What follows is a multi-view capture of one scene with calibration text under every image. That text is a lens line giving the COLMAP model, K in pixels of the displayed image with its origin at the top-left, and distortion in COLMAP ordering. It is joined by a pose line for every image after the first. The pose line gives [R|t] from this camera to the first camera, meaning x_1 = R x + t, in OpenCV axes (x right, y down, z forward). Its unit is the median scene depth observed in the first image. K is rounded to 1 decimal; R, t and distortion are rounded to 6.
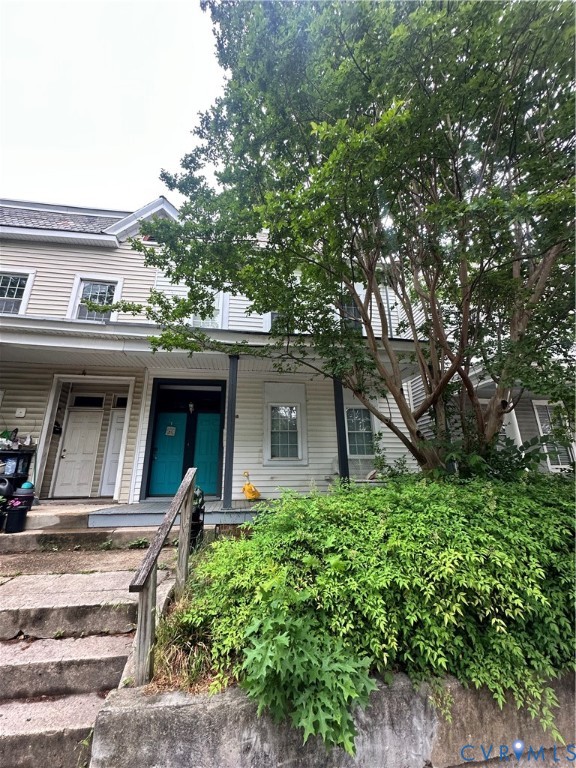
lens RADIAL K [[306.6, 0, 286.6], [0, 306.6, 386.1], [0, 0, 1]] dist [-0.003099, 0.001200]
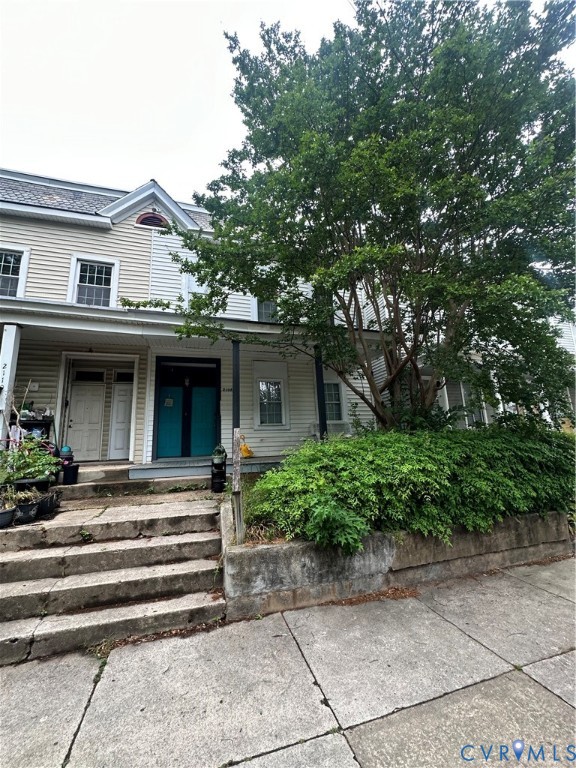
lens RADIAL K [[306.6, 0, 286.0], [0, 306.6, 384.7], [0, 0, 1]] dist [-0.003099, 0.001200]
pose [[0.989237, 0.002278, 0.146304, -0.192322], [-0.015815, 0.995686, 0.091425, -0.048004], [-0.145464, -0.092754, 0.985006, -0.286360]]
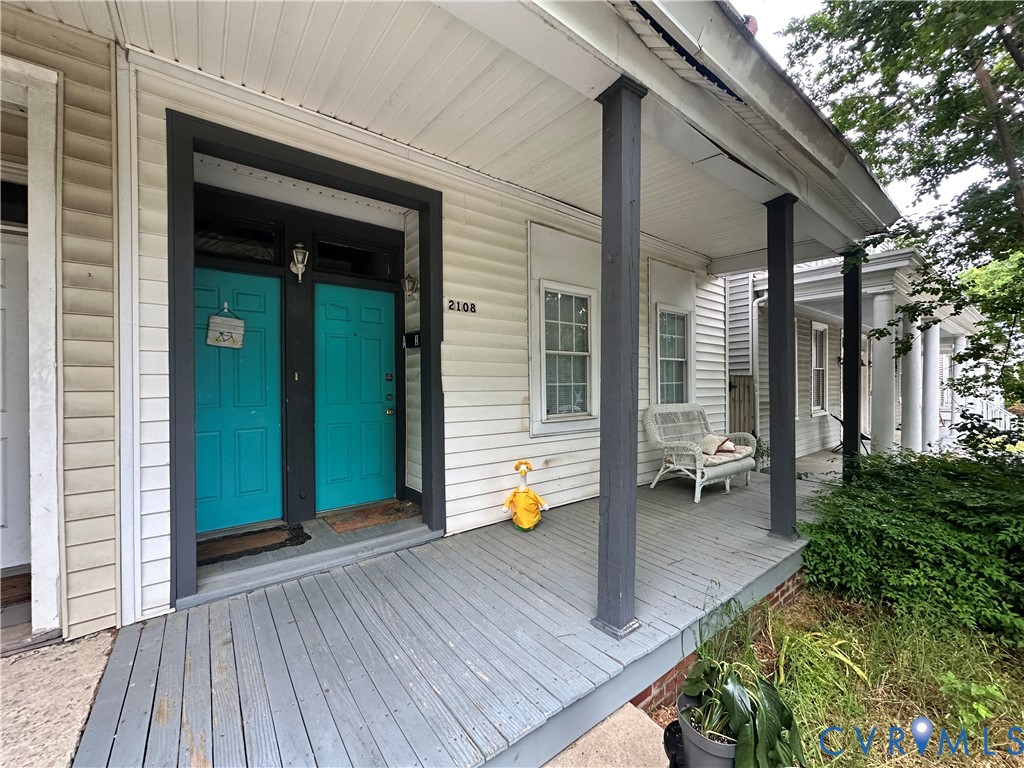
lens RADIAL K [[408.8, 0, 513.4], [0, 408.8, 383.8], [0, 0, 1]] dist [-0.003099, 0.001200]
pose [[0.875872, 0.006798, 0.482496, -0.535337], [-0.146919, 0.956185, 0.253228, 0.085926], [-0.459634, -0.292683, 0.838495, 0.847608]]
